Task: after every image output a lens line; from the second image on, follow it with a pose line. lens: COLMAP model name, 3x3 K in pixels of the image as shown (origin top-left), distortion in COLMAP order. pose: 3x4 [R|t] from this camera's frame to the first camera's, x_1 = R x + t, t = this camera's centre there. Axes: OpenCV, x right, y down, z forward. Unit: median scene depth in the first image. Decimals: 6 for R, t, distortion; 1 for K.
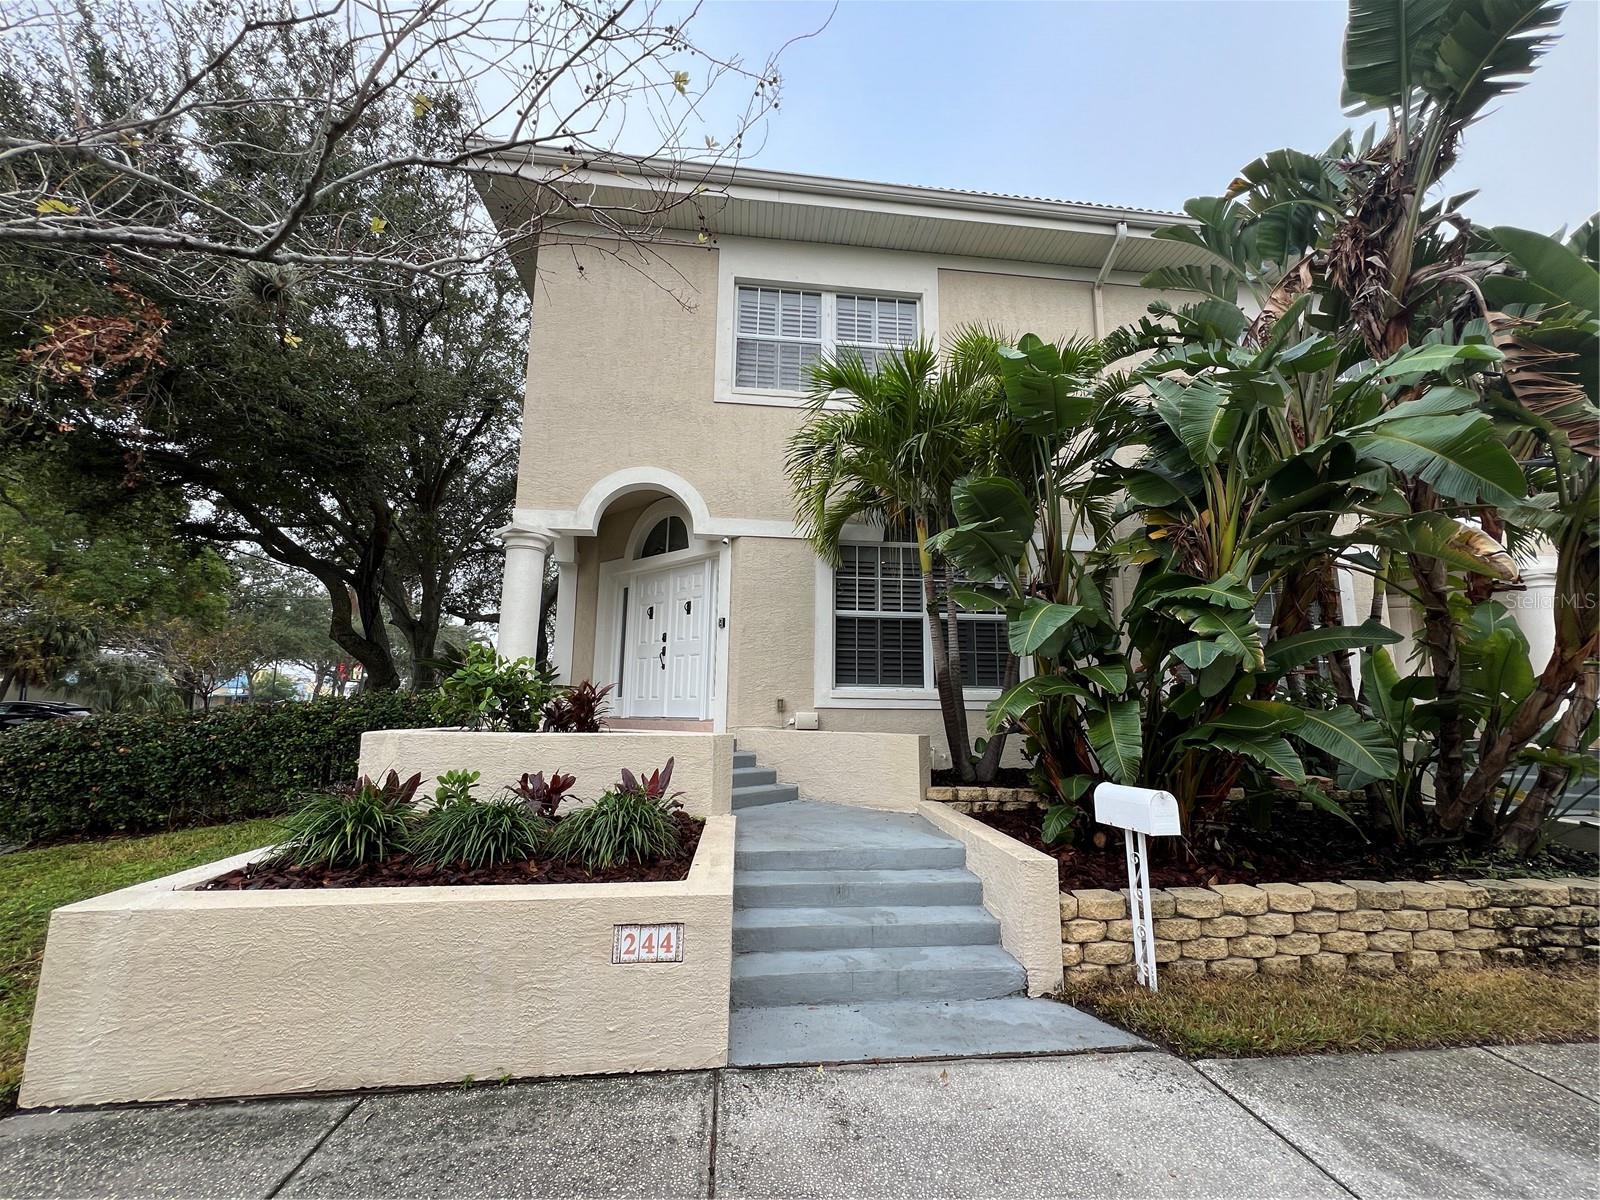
lens RADIAL K [[637.4, 0, 804.1], [0, 637.4, 606.0], [0, 0, 1]] dist [-0.001007, 0.000467]
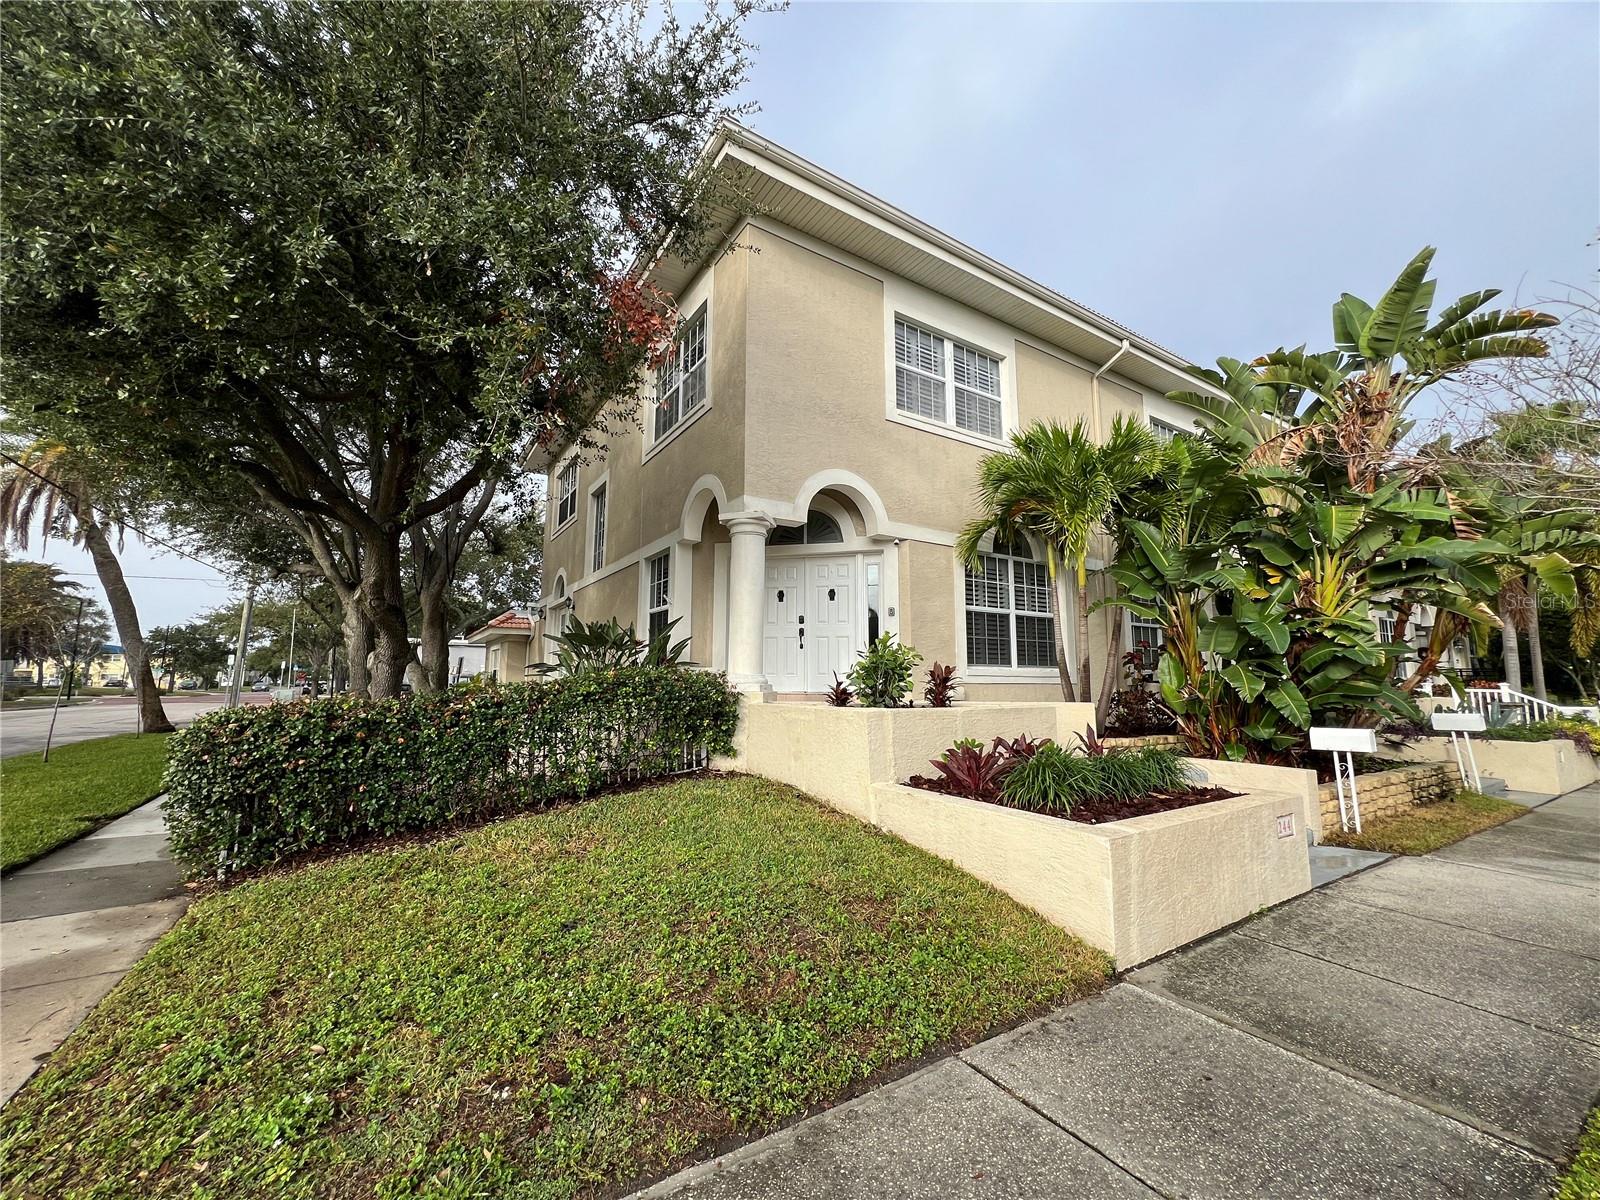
lens RADIAL K [[639.7, 0, 792.7], [0, 639.7, 595.4], [0, 0, 1]] dist [0.000638, -0.000719]
pose [[0.900292, 0.051957, 0.432175, -0.799802], [-0.066294, 0.997635, 0.018163, -0.013090], [-0.430209, -0.045002, 0.901607, 0.014912]]
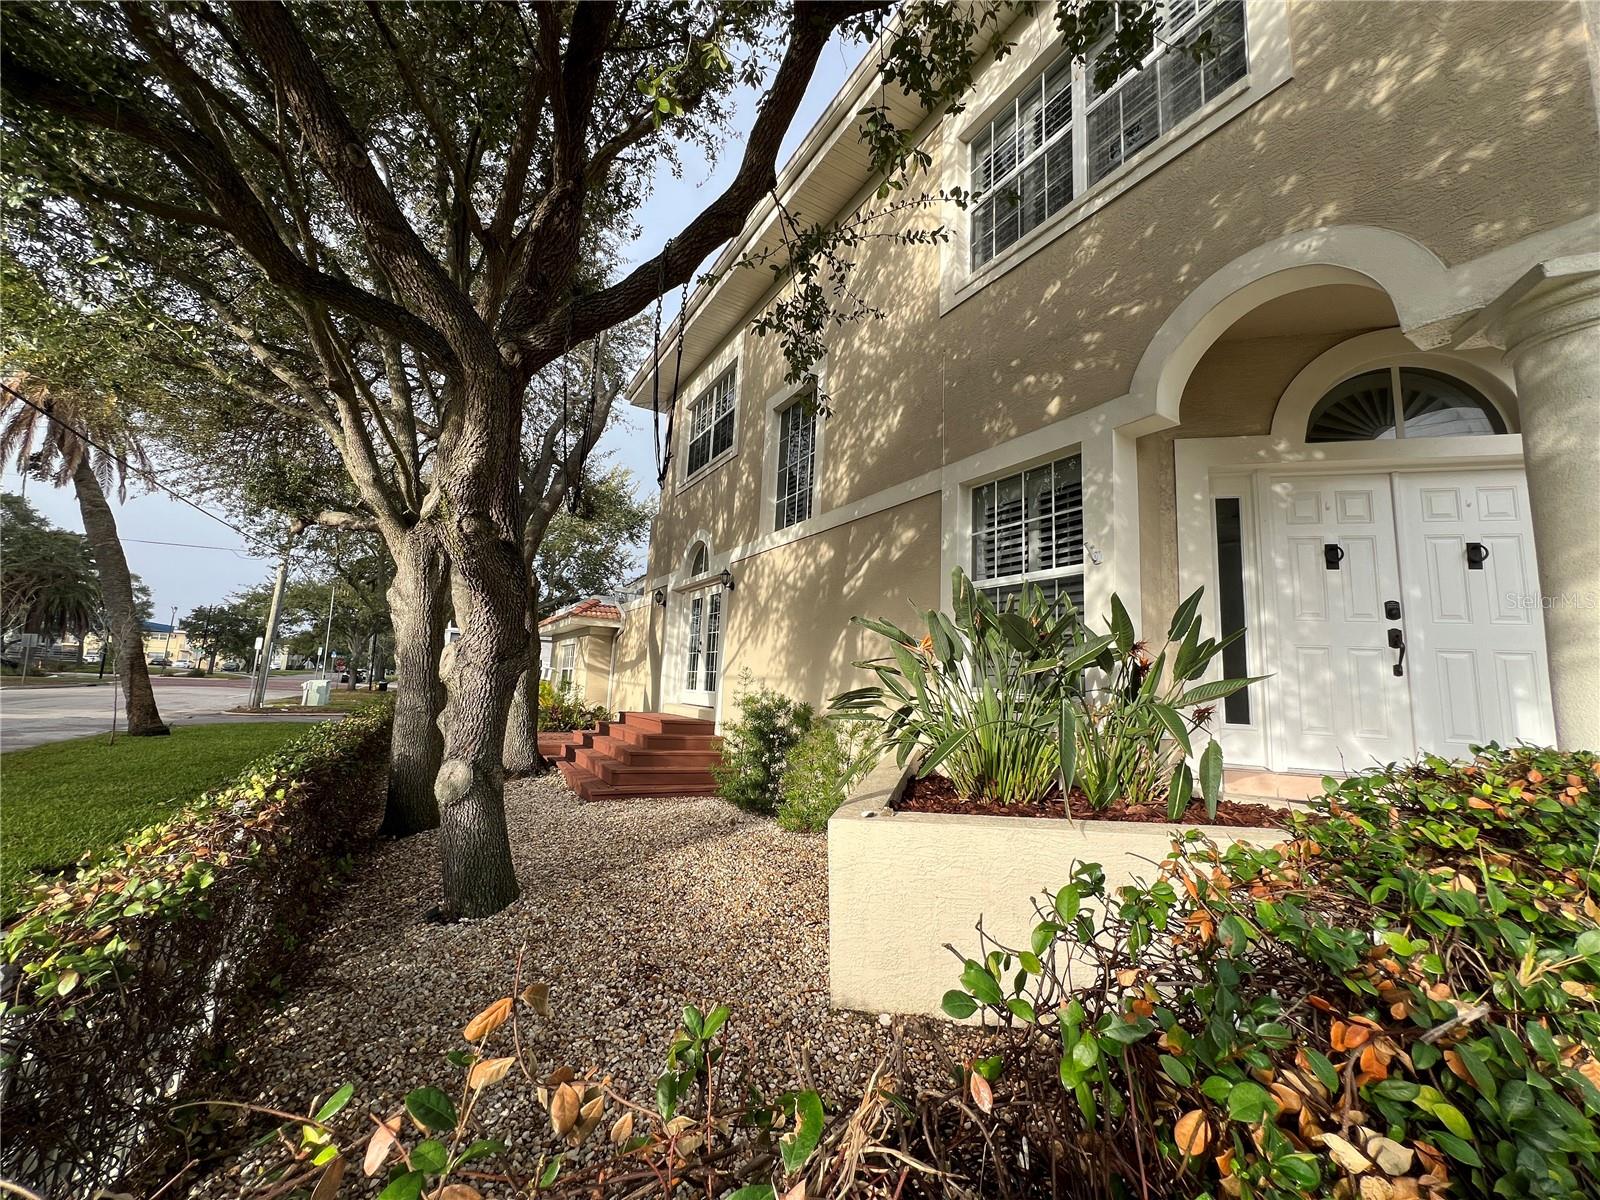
lens RADIAL K [[639.7, 0, 792.7], [0, 639.7, 595.4], [0, 0, 1]] dist [0.000638, -0.000719]
pose [[0.916405, 0.091133, 0.389740, -0.935743], [-0.104232, 0.994474, 0.012546, 0.089679], [-0.386443, -0.052120, 0.920840, 0.816741]]
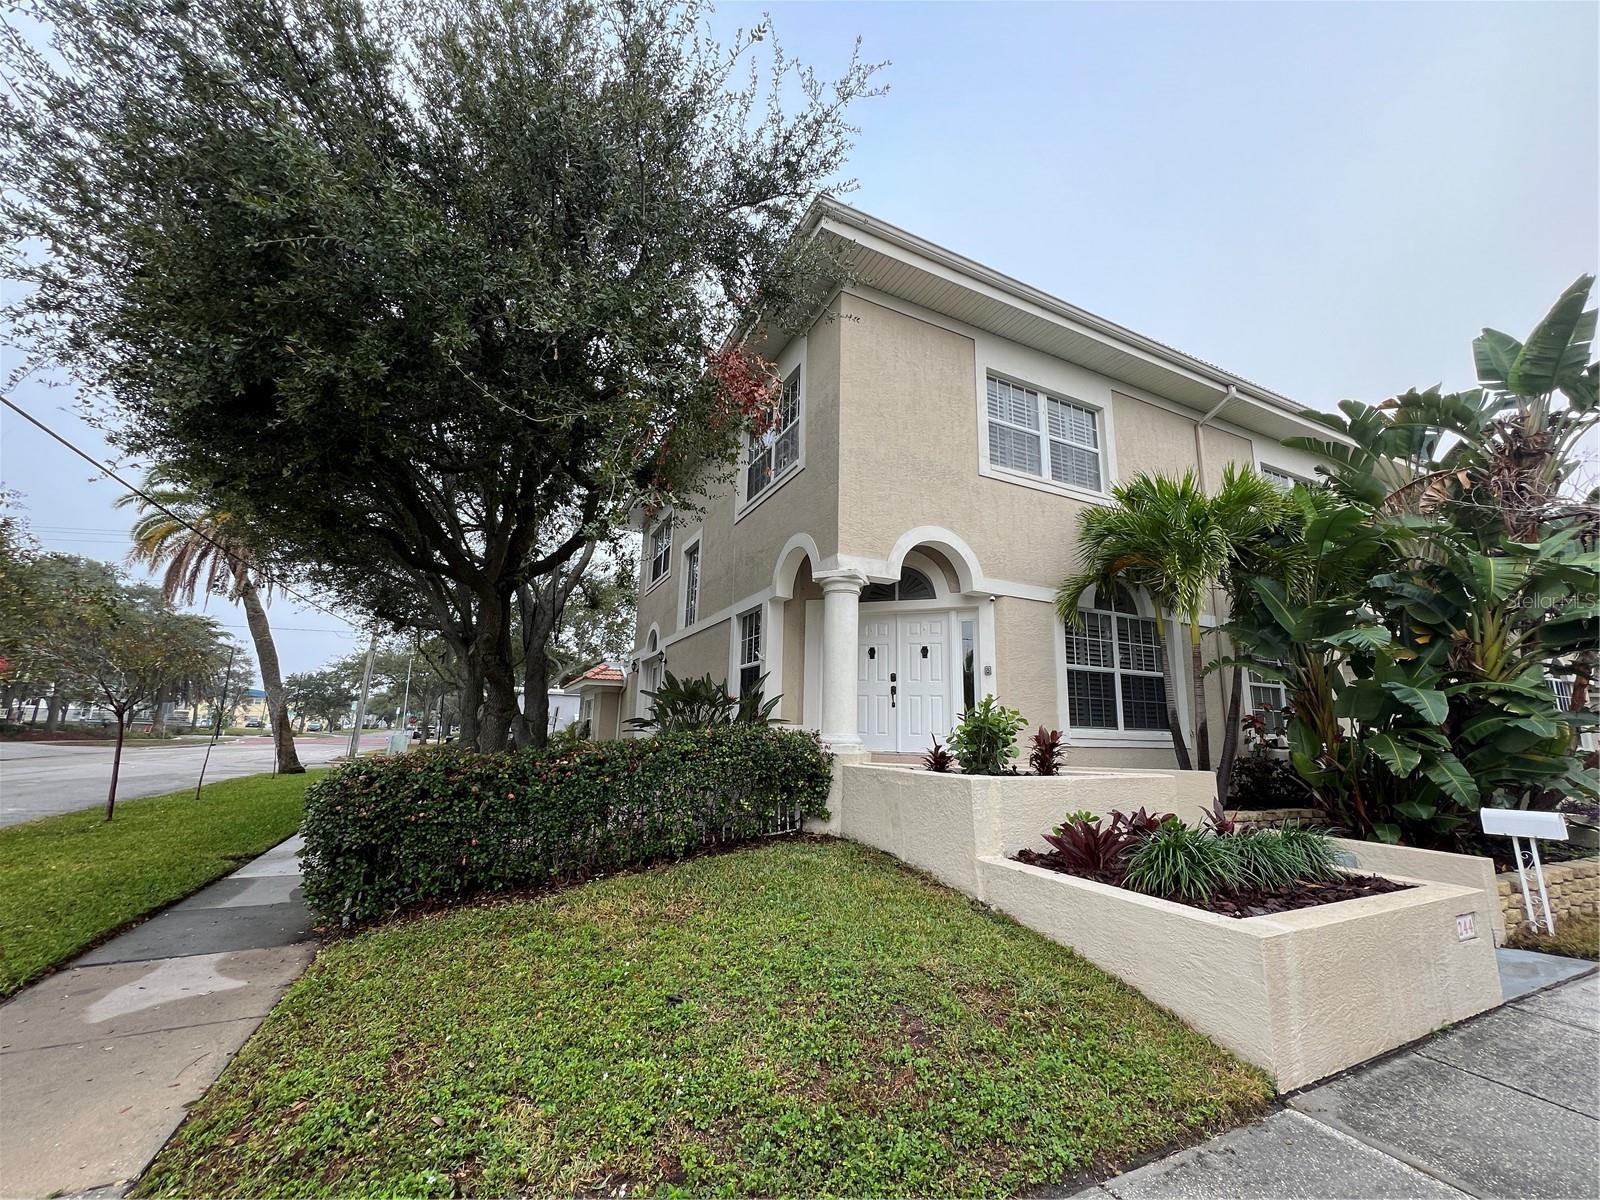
lens RADIAL K [[637.4, 0, 804.1], [0, 637.4, 606.0], [0, 0, 1]] dist [-0.001007, 0.000467]
pose [[0.941275, 0.076544, 0.328851, -0.816595], [-0.067988, 0.996983, -0.037455, -0.023181], [-0.330726, 0.012897, 0.943639, 0.031297]]
